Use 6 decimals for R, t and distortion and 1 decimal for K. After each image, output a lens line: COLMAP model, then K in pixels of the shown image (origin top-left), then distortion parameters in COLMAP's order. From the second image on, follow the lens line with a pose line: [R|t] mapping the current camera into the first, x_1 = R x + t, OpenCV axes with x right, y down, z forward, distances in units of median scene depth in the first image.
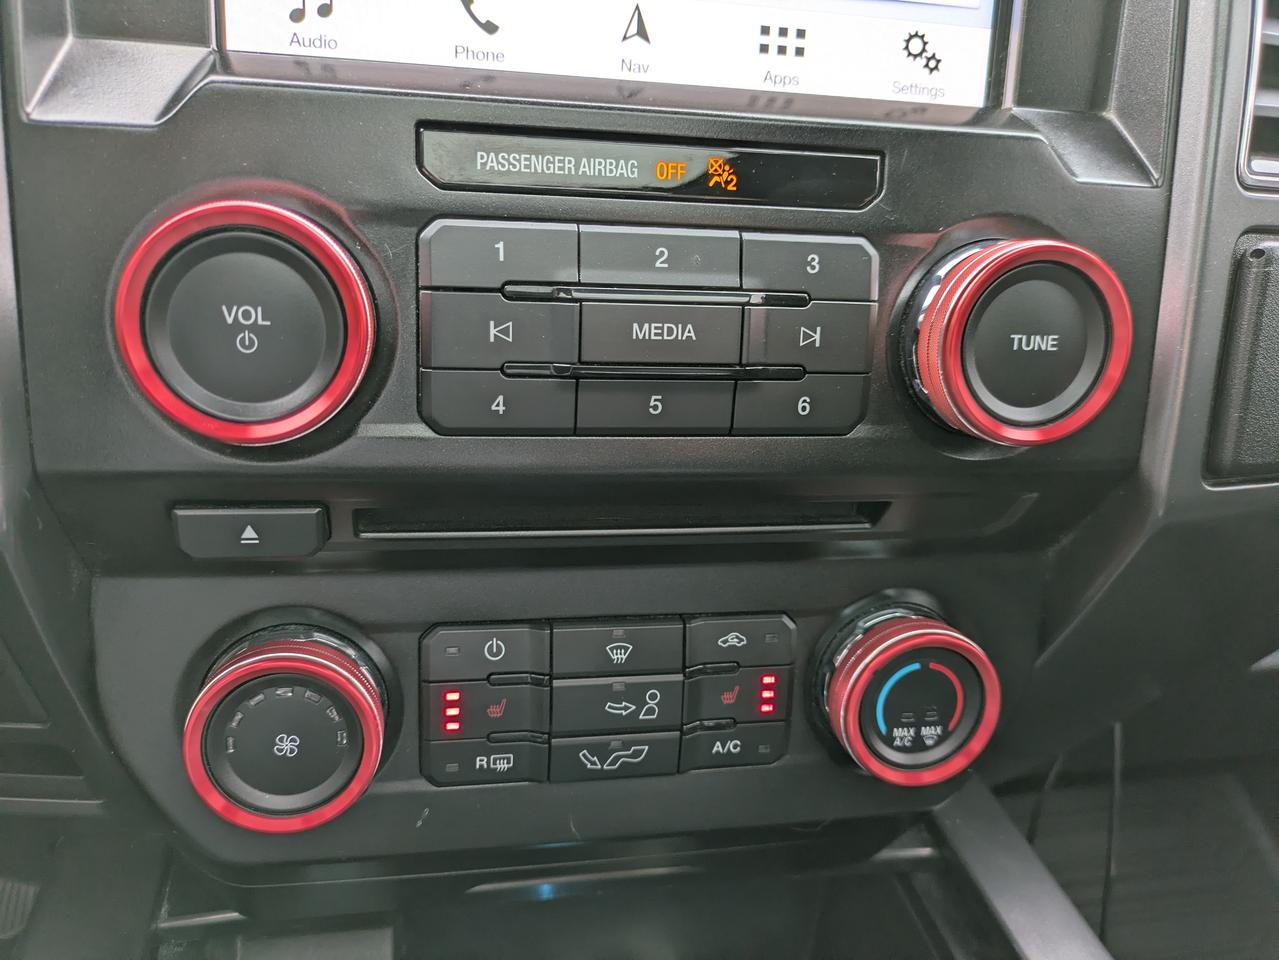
lens RADIAL K [[939.1, 0, 631.6], [0, 939.1, 498.6], [0, 0, 1]] dist [0.004317, -0.011446]
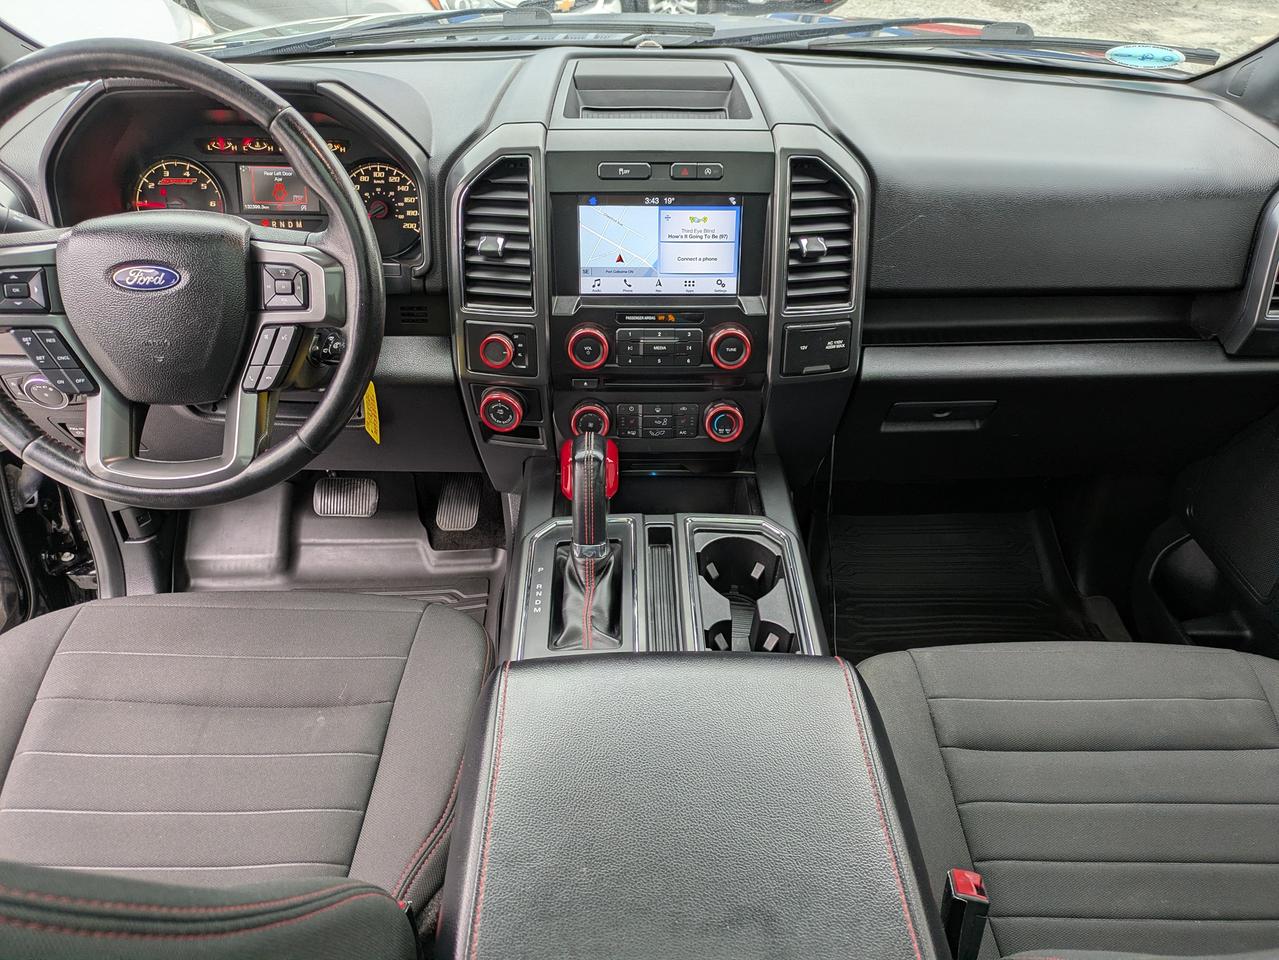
lens RADIAL K [[939.1, 0, 685.5], [0, 939.1, 492.8], [0, 0, 1]] dist [0.004317, -0.011446]
pose [[0.990349, 0.034758, -0.134168, 0.816909], [-0.012154, 0.986093, 0.165750, -0.220446], [0.138064, -0.162520, 0.976998, -3.861659]]
